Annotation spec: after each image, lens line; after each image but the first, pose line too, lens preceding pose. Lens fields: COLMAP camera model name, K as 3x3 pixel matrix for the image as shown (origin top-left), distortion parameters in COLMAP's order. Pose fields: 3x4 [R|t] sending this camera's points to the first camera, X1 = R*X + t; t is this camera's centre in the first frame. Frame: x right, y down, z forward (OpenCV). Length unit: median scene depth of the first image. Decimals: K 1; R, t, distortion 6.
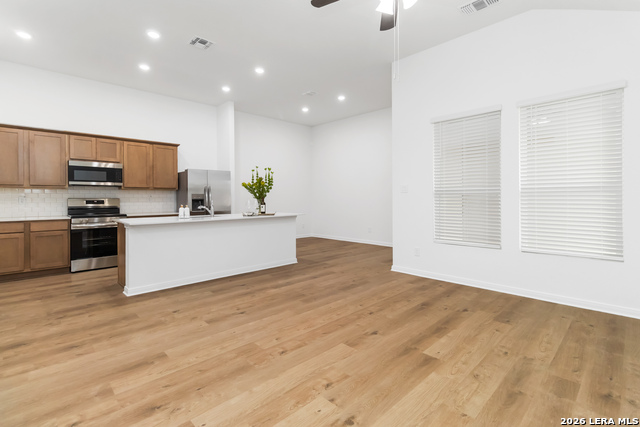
lens RADIAL K [[303.7, 0, 322.0], [0, 303.7, 199.6], [0, 0, 1]] dist [0.001007, -0.000684]
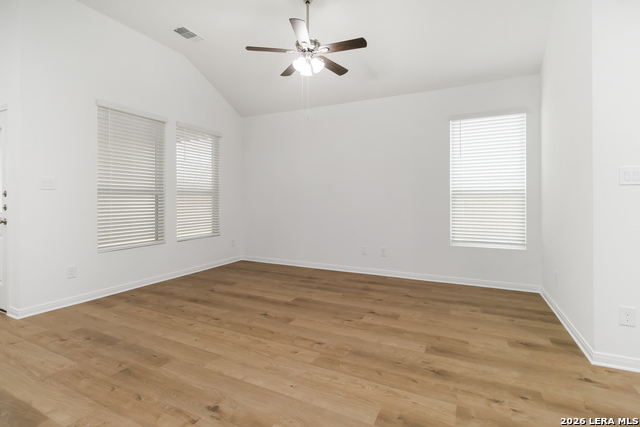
lens RADIAL K [[303.7, 0, 322.0], [0, 303.7, 199.6], [0, 0, 1]] dist [0.001007, -0.000684]
pose [[-0.338980, 0.003529, 0.940787, -0.542513], [0.002472, 0.999993, -0.002860, 0.003033], [-0.940790, 0.001356, -0.338986, 0.649767]]
